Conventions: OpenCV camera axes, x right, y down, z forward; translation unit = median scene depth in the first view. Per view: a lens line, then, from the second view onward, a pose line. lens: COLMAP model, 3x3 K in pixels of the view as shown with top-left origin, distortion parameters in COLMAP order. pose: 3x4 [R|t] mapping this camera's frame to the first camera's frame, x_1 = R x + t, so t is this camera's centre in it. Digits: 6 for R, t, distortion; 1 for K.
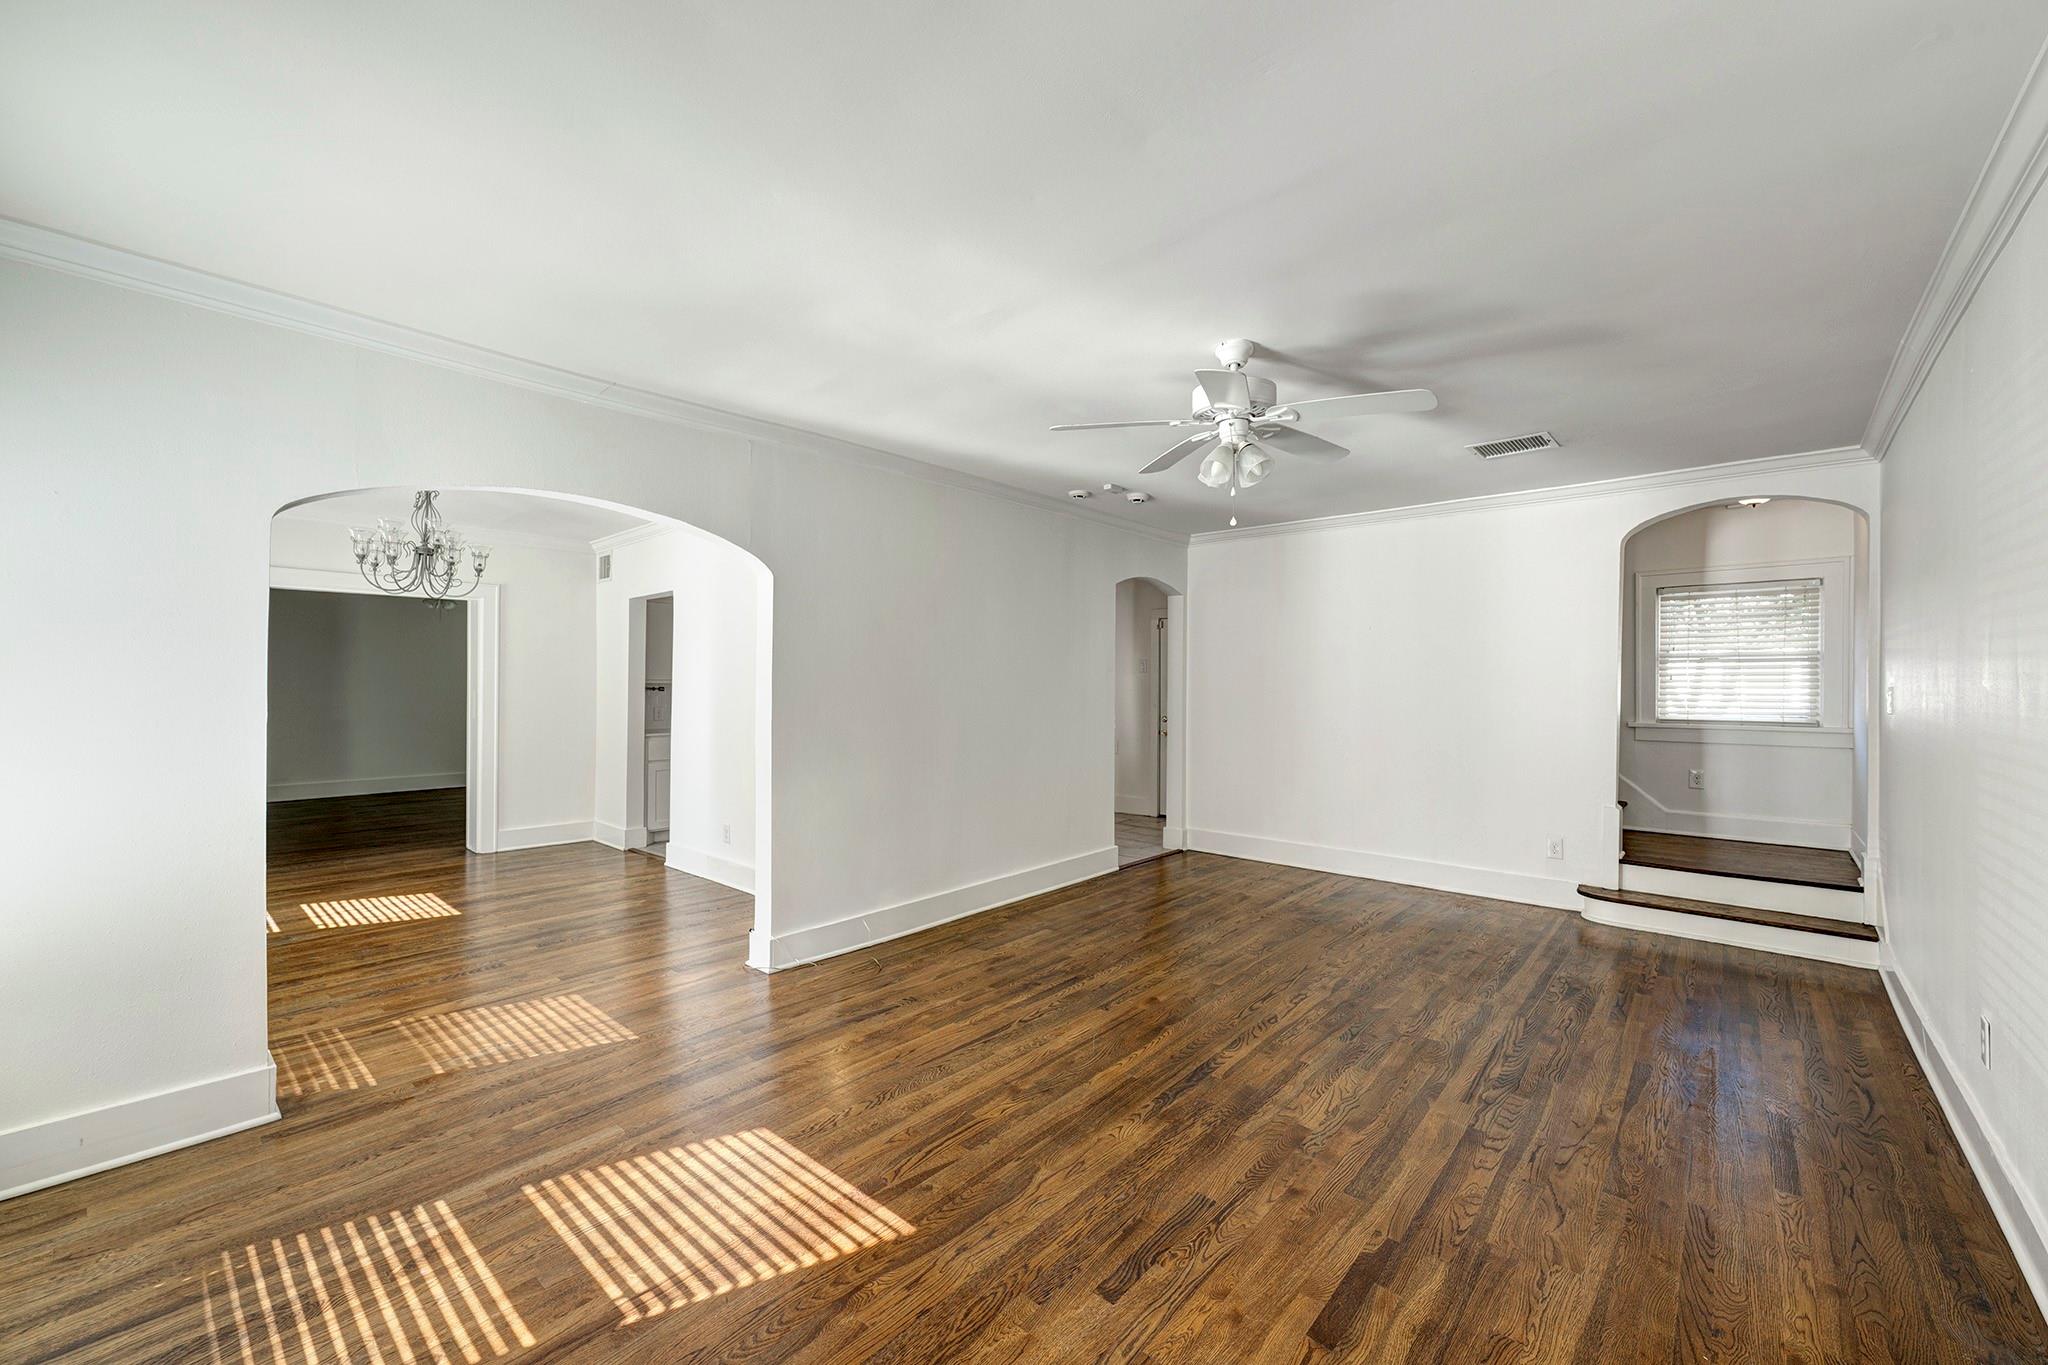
lens RADIAL K [[808.6, 0, 1017.7], [0, 808.6, 682.6], [0, 0, 1]] dist [0.002251, -0.000032]
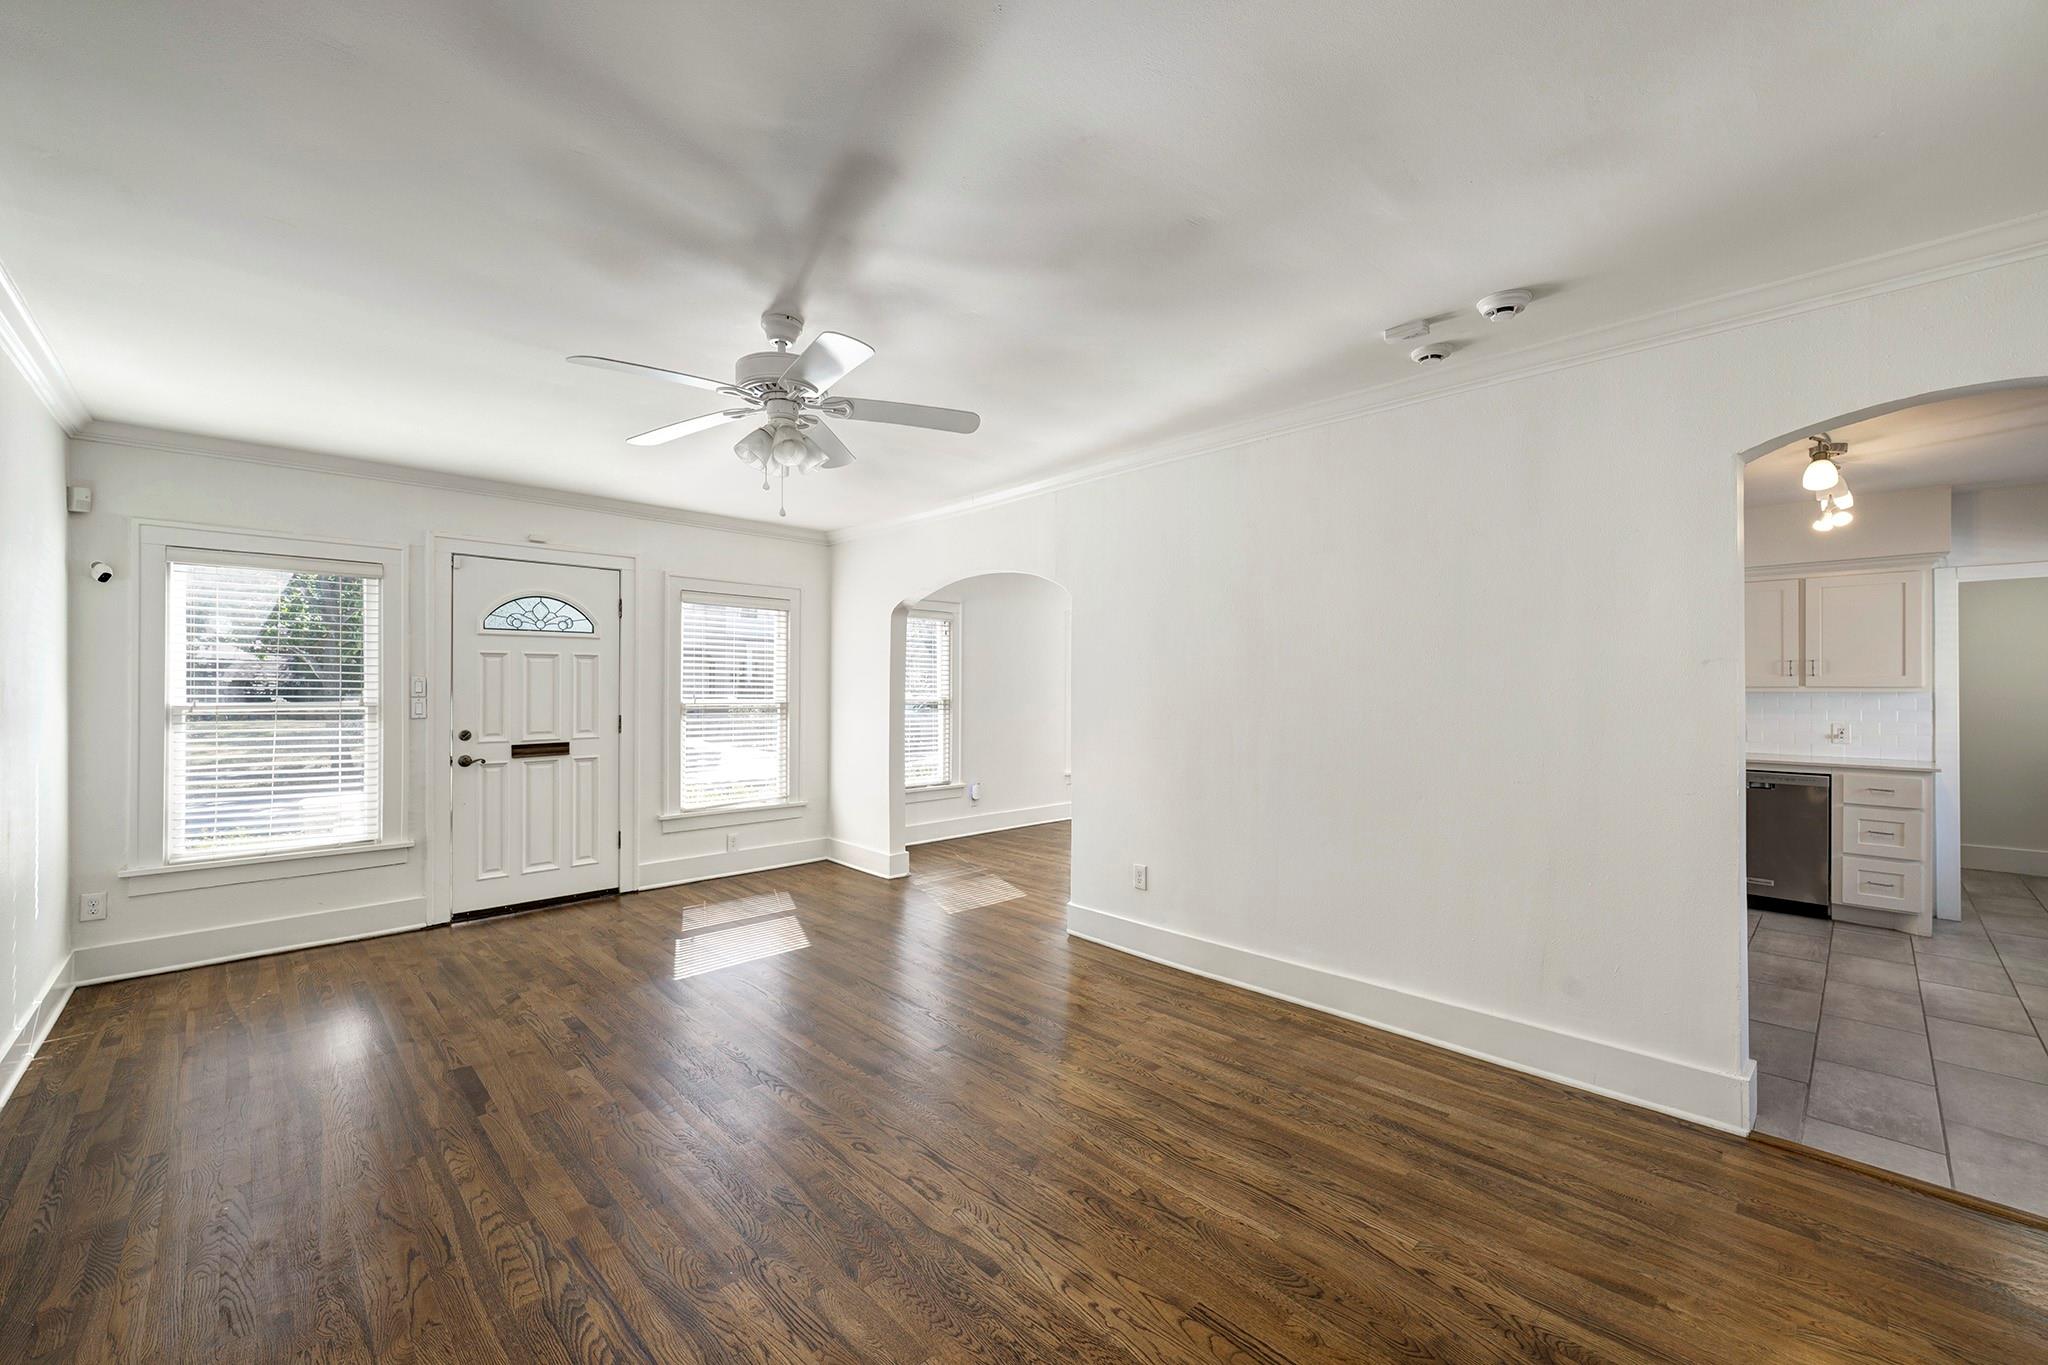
lens RADIAL K [[808.6, 0, 1018.4], [0, 808.6, 679.7], [0, 0, 1]] dist [0.002251, -0.000032]
pose [[-0.075244, -0.010616, -0.997109, 0.789016], [-0.002720, 0.999942, -0.010441, 0.001188], [0.997161, 0.001926, -0.075268, 0.906947]]
